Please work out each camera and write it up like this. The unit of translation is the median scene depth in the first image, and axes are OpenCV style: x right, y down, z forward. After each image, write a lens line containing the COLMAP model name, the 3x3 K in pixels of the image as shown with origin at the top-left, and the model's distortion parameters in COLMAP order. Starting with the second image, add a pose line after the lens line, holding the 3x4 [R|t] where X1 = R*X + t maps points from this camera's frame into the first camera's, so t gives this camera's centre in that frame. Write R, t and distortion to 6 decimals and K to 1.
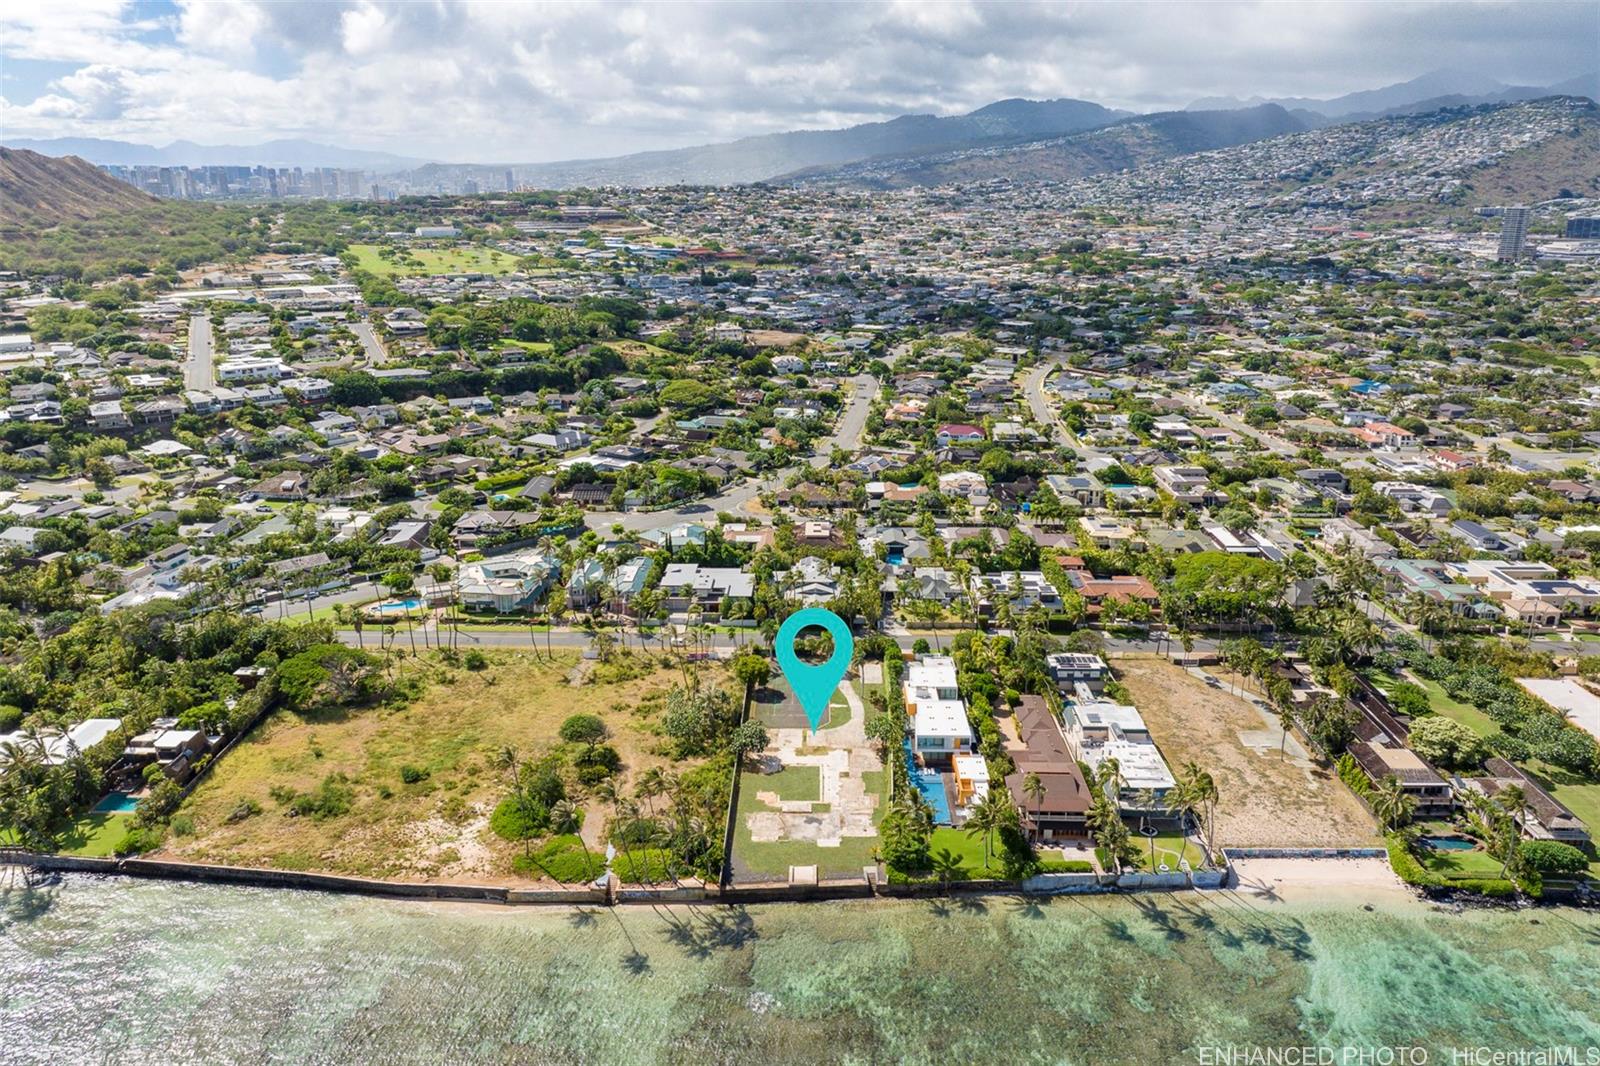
lens RADIAL K [[1114.7, 0, 801.4], [0, 1114.7, 478.0], [0, 0, 1]] dist [-0.000773, 0.003579]
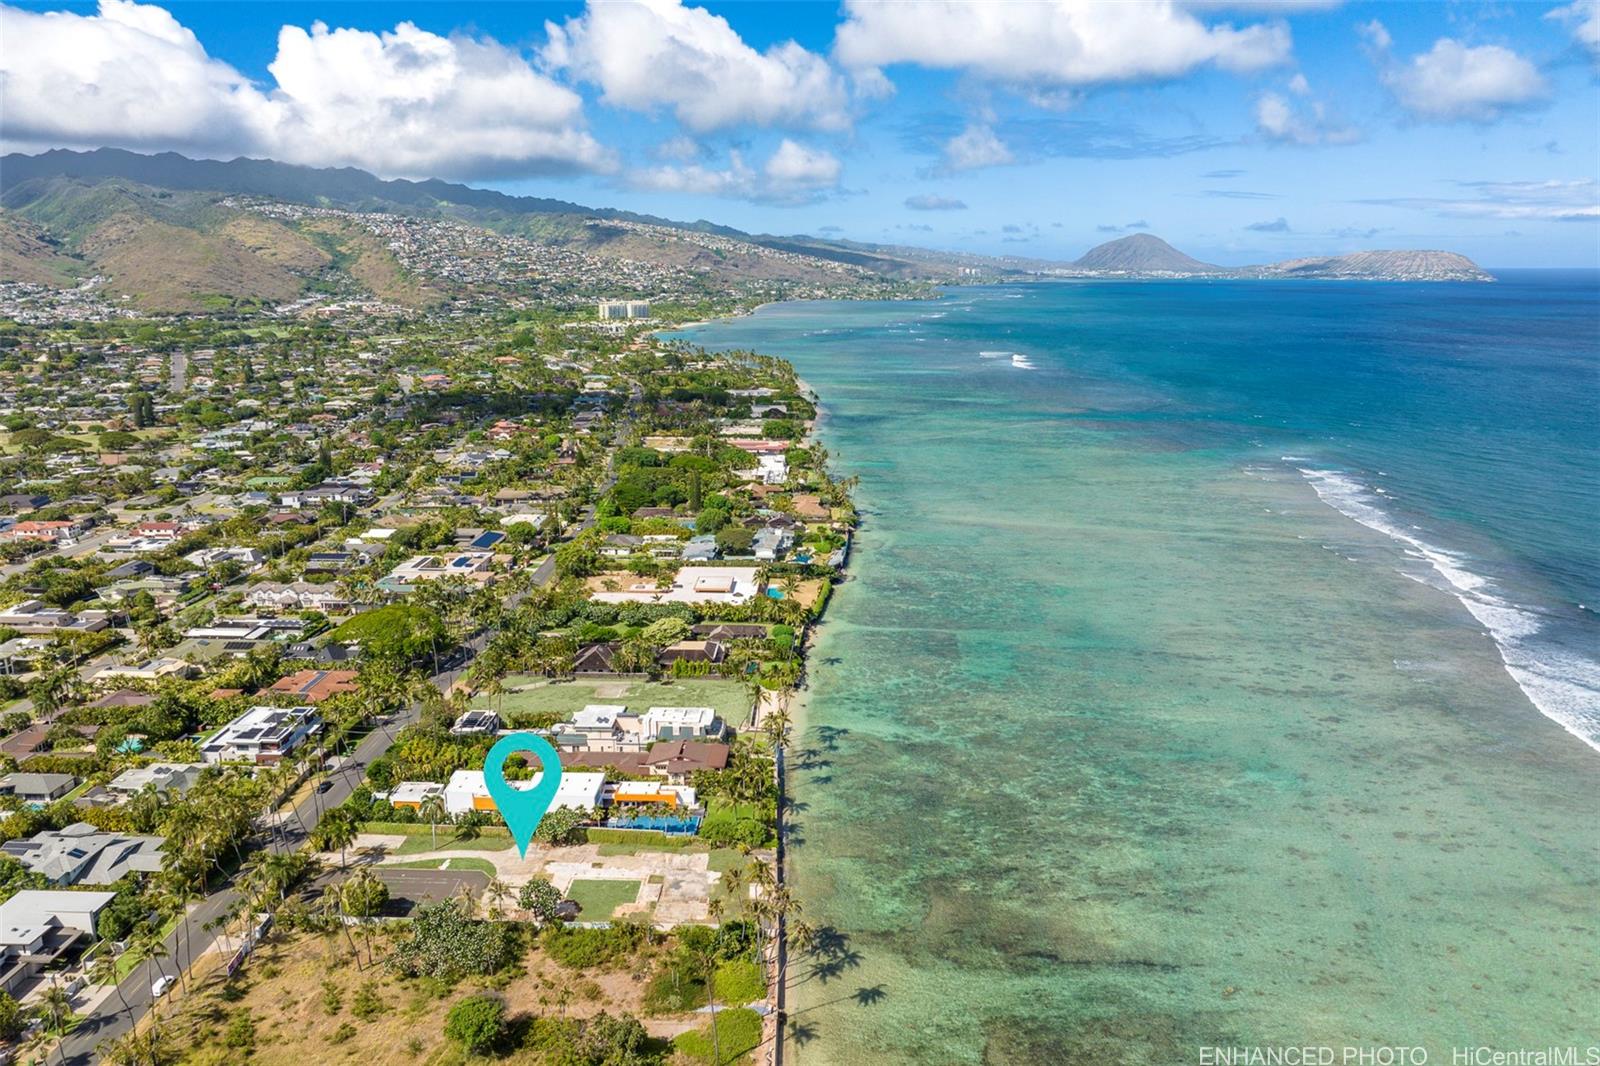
lens RADIAL K [[1089.5, 0, 798.4], [0, 1089.5, 631.7], [0, 0, 1]] dist [-0.014684, -0.000372]
pose [[0.013131, -0.324342, 0.945849, -0.813500], [0.262910, 0.913767, 0.309691, -0.172595], [-0.964731, 0.244606, 0.097271, 0.709497]]
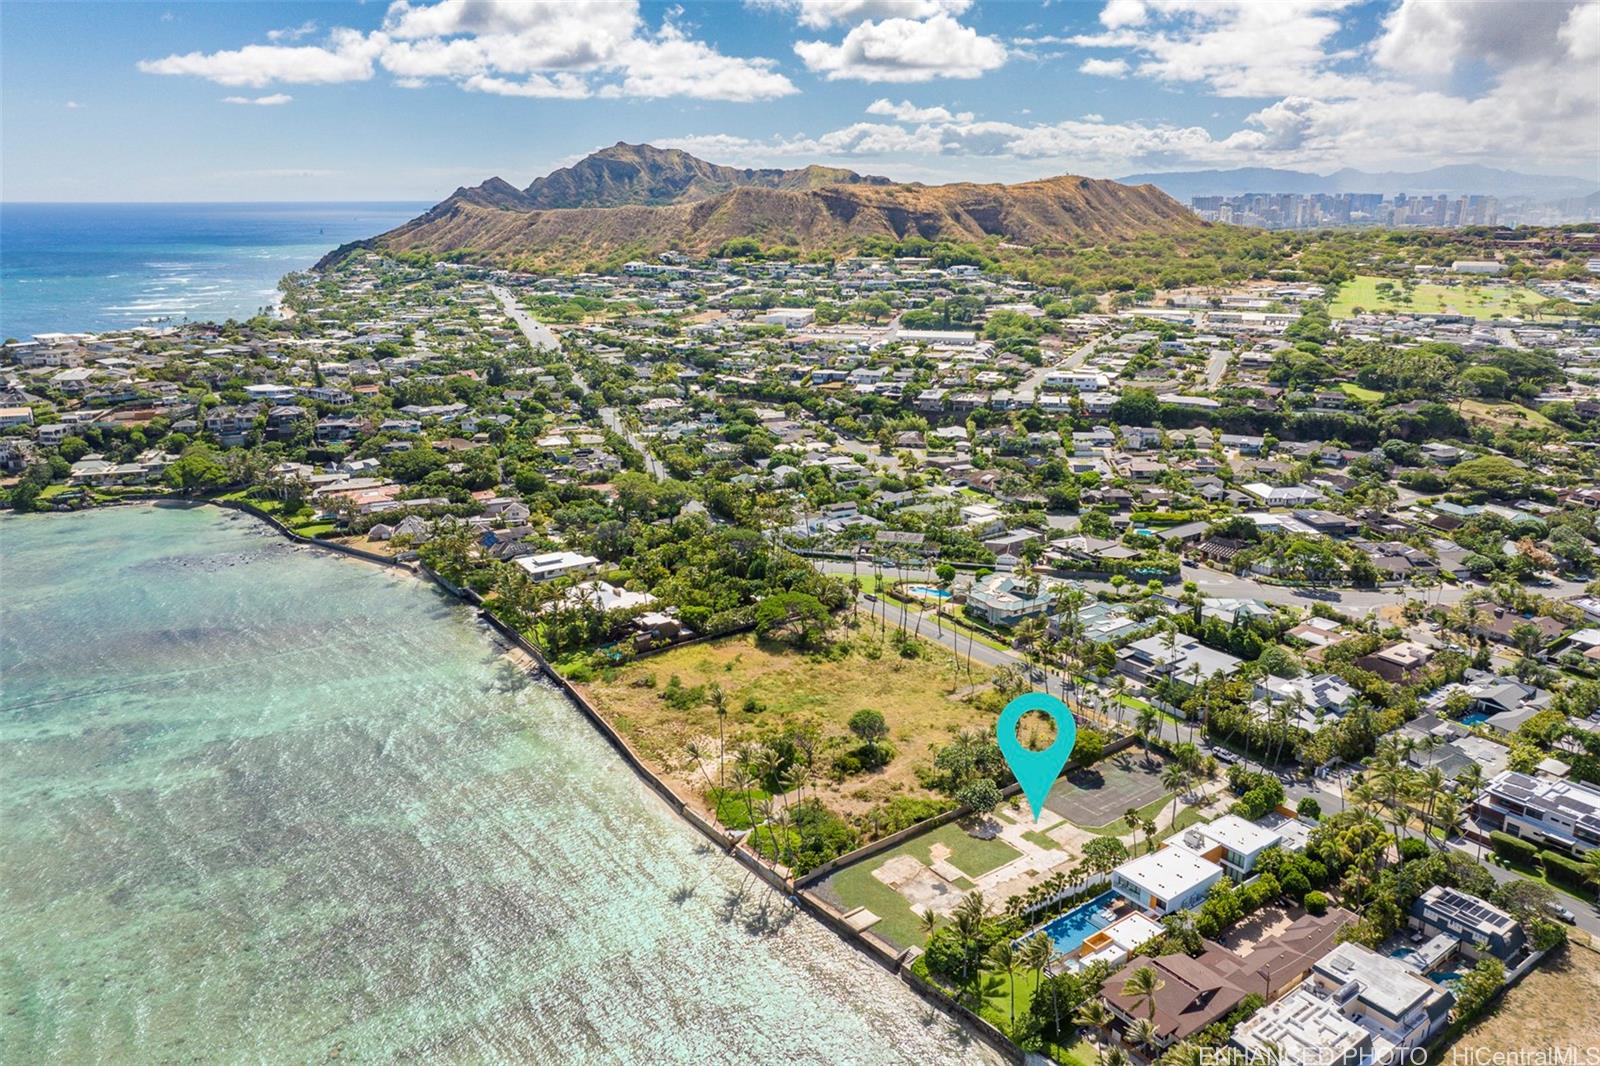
lens RADIAL K [[1128.7, 0, 794.7], [0, 1128.7, 539.0], [0, 0, 1]] dist [-0.001896, -0.004692]
pose [[0.605571, 0.229186, -0.762074, 0.566534], [-0.210596, 0.969643, 0.124263, -0.066177], [0.767419, 0.085240, 0.635454, 0.266562]]
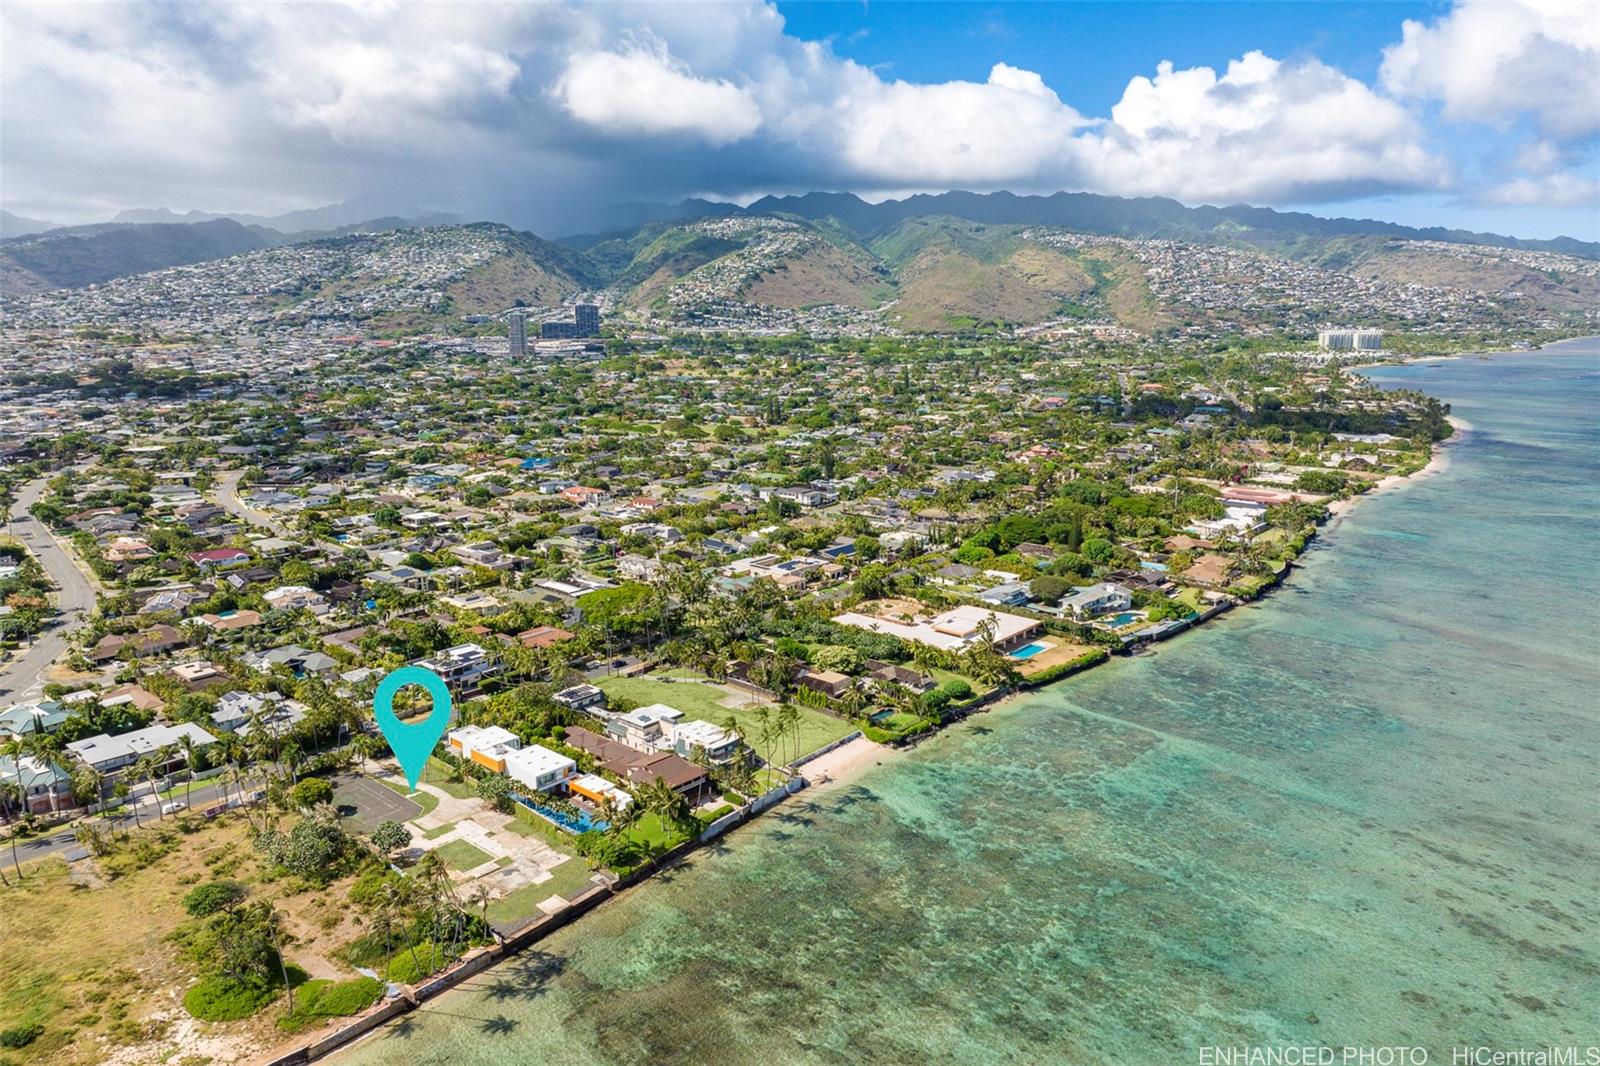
lens RADIAL K [[1128.7, 0, 794.7], [0, 1128.7, 539.0], [0, 0, 1]] dist [-0.001896, -0.004692]
pose [[0.650184, -0.169931, 0.740530, -0.535873], [0.205855, 0.977611, 0.043594, 0.004152], [-0.731358, 0.124098, 0.670608, 0.032863]]
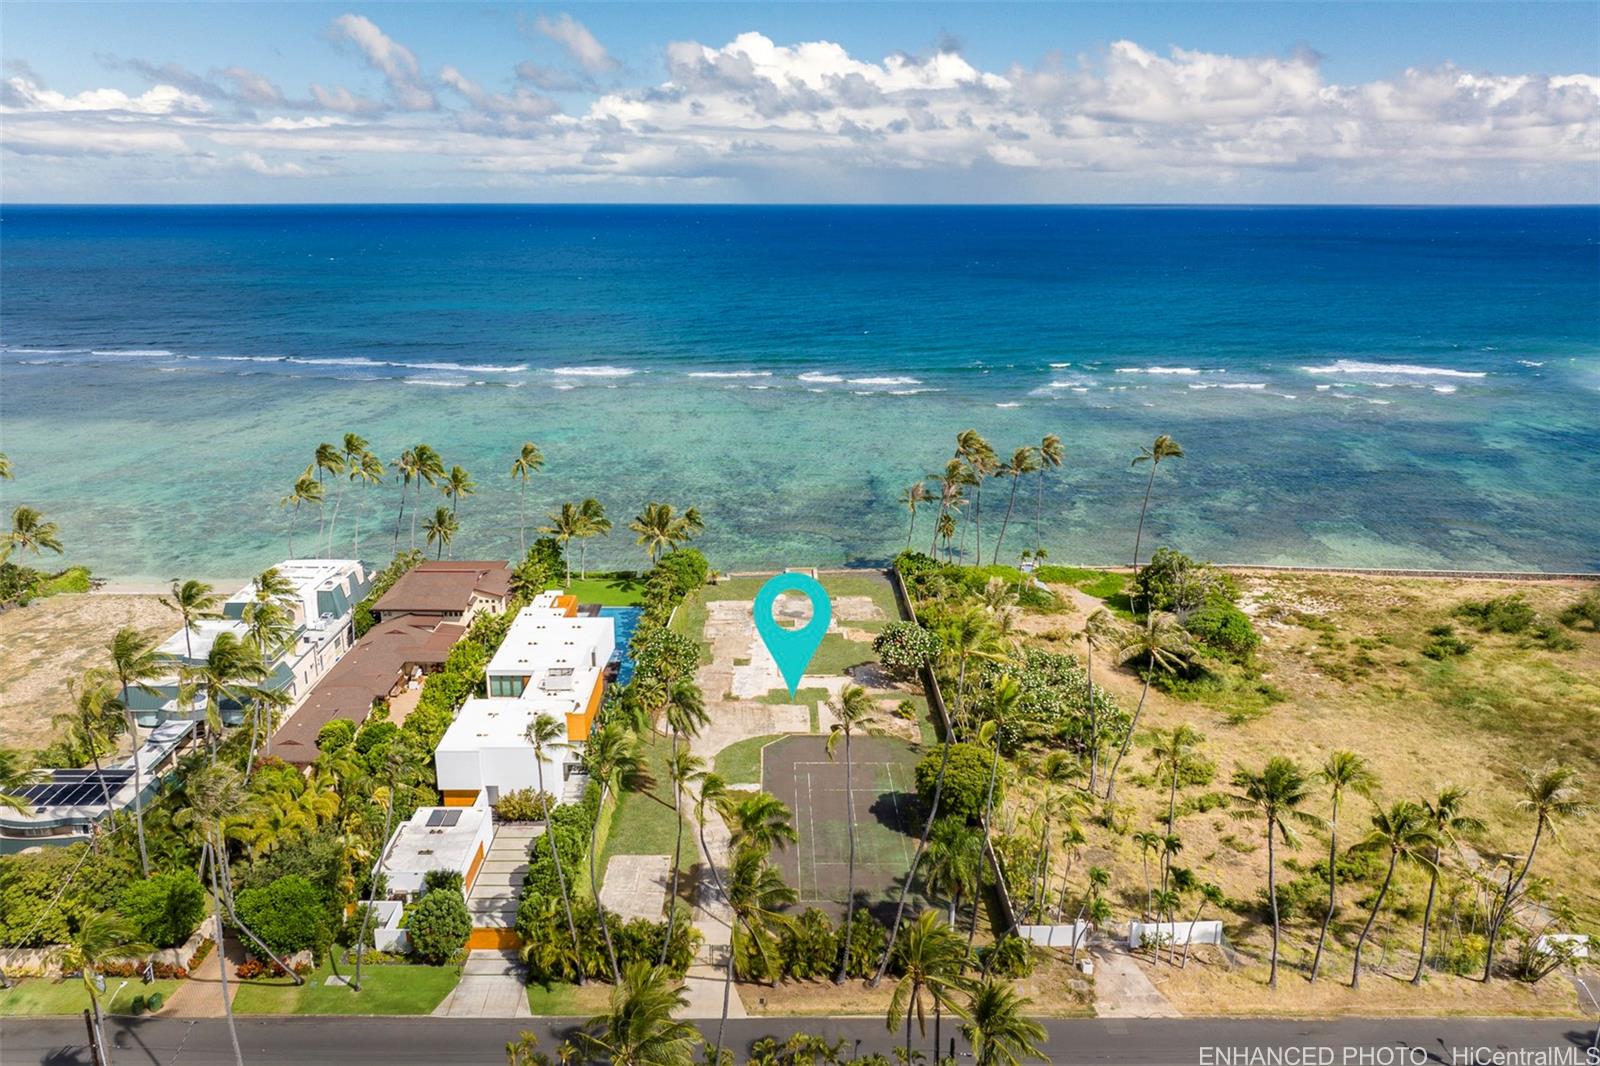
lens RADIAL K [[1128.7, 0, 794.7], [0, 1128.7, 539.0], [0, 0, 1]] dist [-0.001896, -0.004692]
pose [[-0.999373, 0.012944, -0.032960, 0.030573], [-0.006699, 0.844878, 0.534917, -0.114700], [0.034771, 0.534802, -0.844262, 1.518360]]
